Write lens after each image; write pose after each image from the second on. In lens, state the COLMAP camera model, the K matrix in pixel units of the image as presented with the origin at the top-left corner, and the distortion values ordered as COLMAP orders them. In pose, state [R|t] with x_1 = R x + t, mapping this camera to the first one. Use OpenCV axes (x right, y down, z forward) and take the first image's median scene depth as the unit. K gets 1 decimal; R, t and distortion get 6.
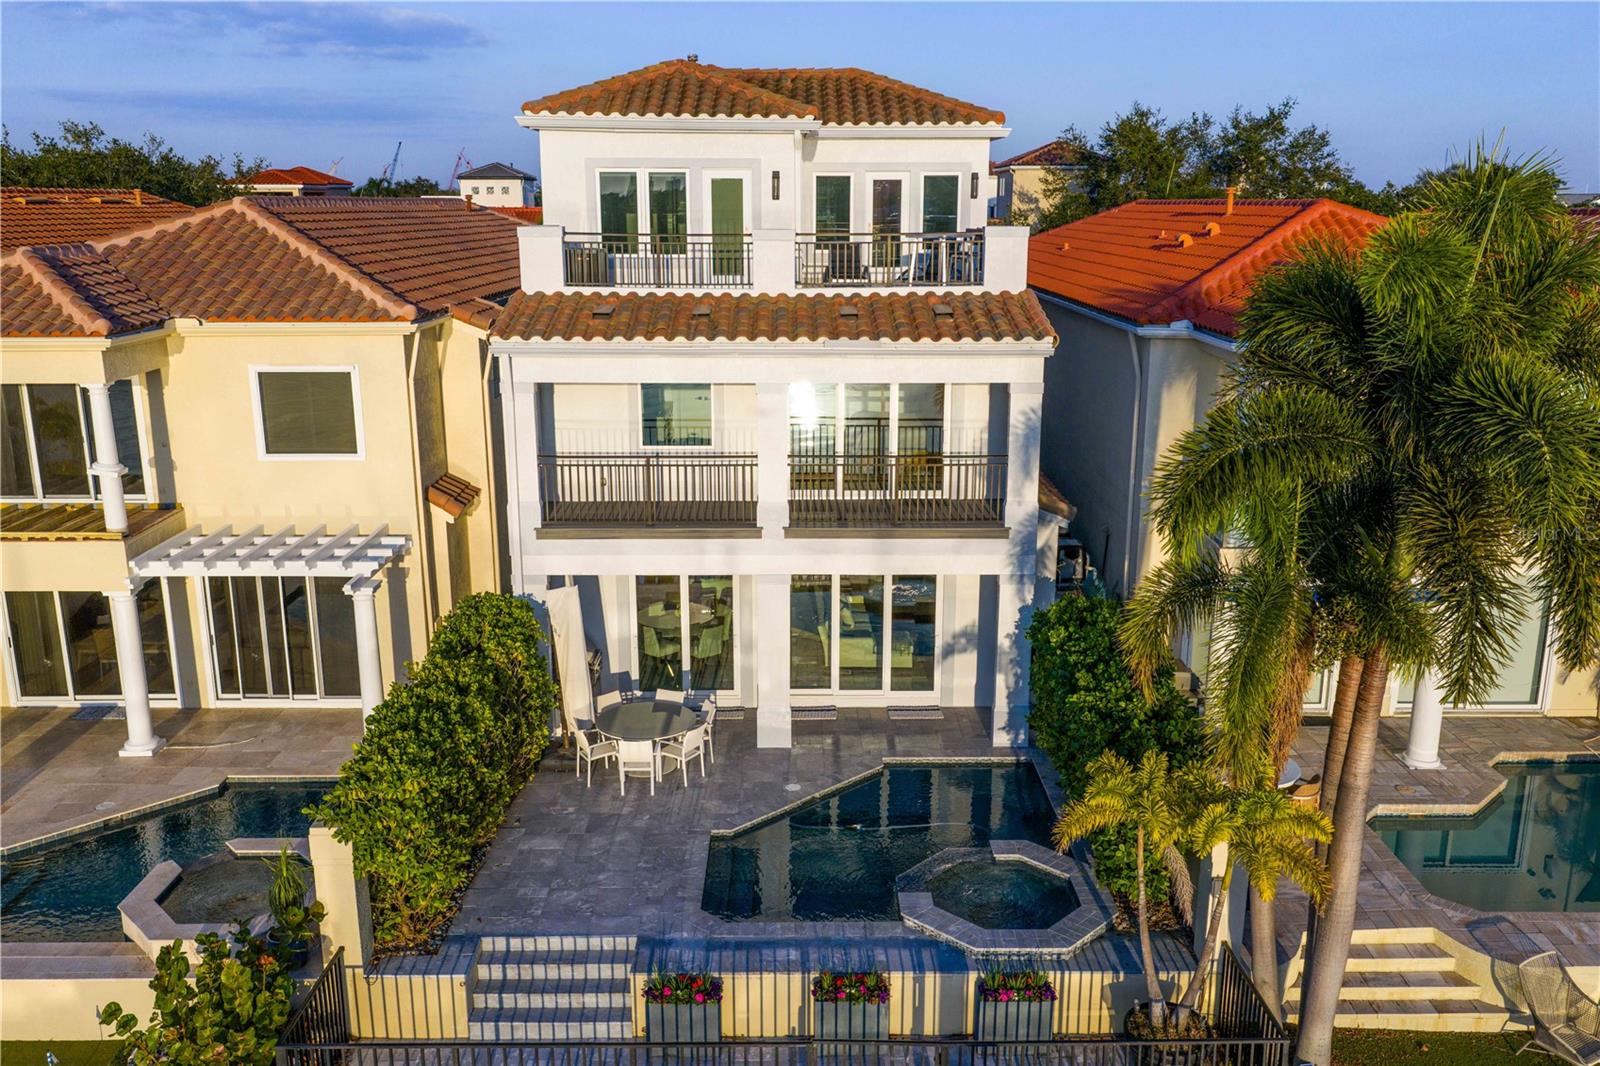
lens RADIAL K [[1324.8, 0, 800.0], [0, 1324.8, 533.0], [0, 0, 1]] dist [-0.001273, -0.003372]
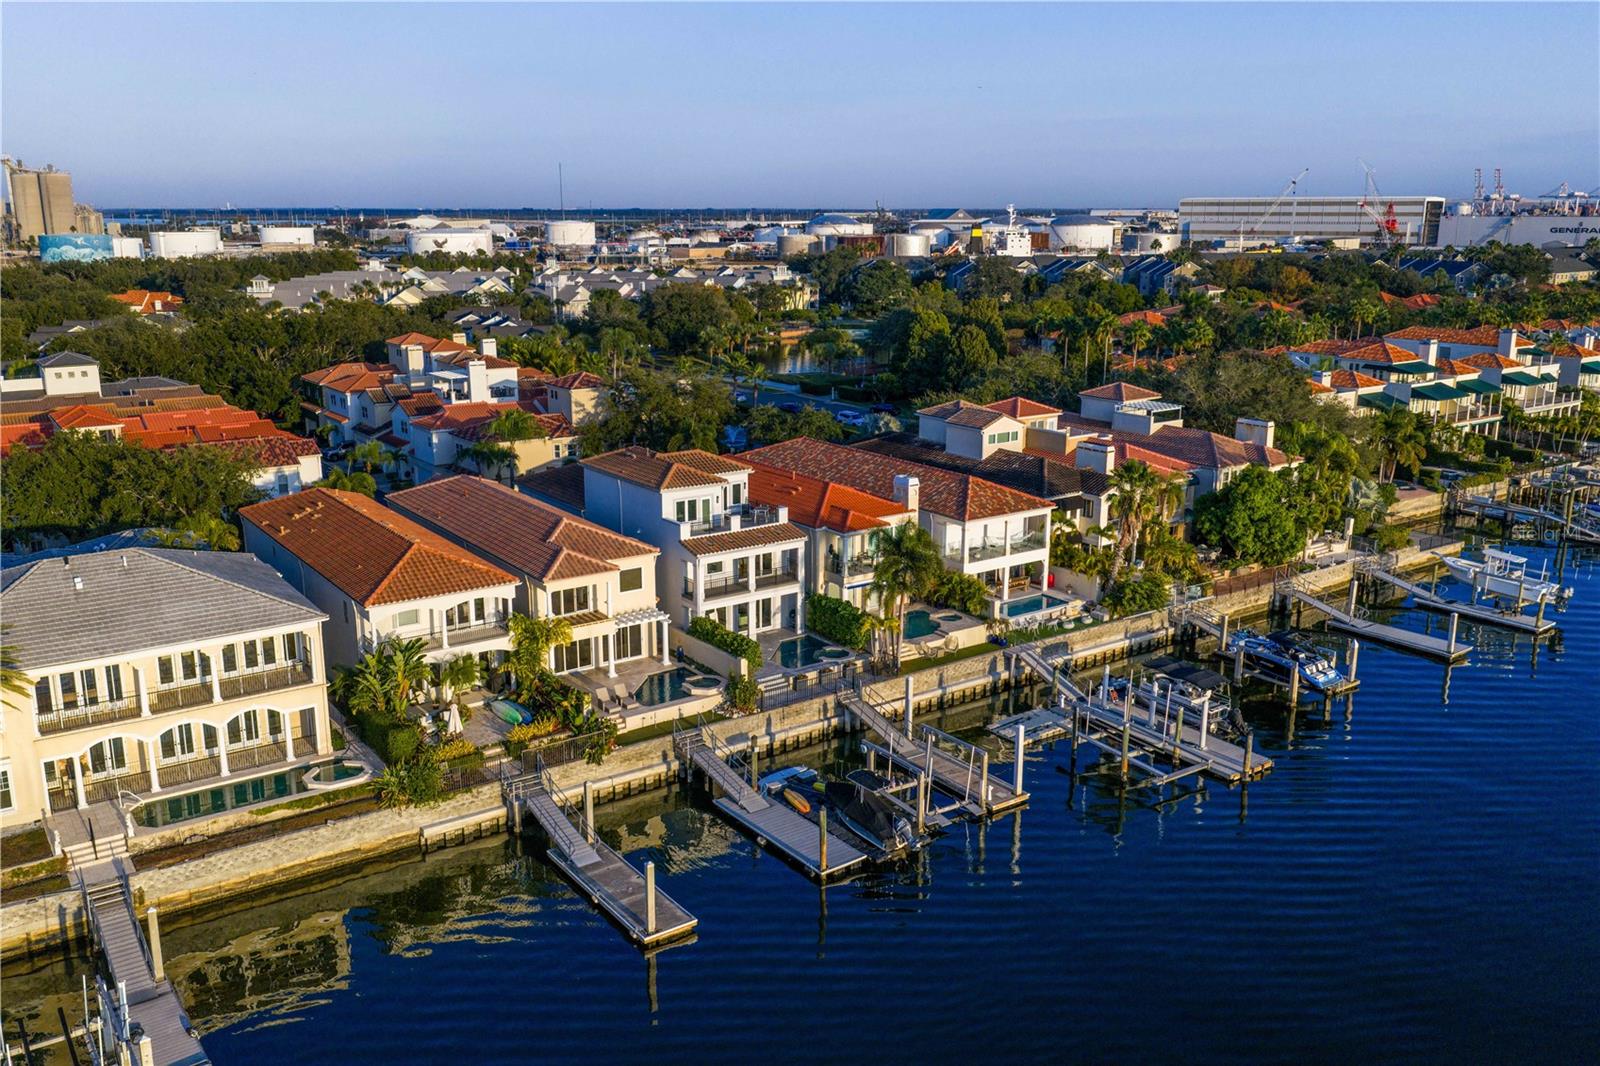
lens RADIAL K [[1329.5, 0, 800.0], [0, 1329.5, 533.0], [0, 0, 1]] dist [0.027860, -0.058369]
pose [[0.816723, -0.137450, 0.560421, -2.035256], [0.139128, 0.989469, 0.039922, -0.299891], [-0.560007, 0.045365, 0.827245, -2.336067]]
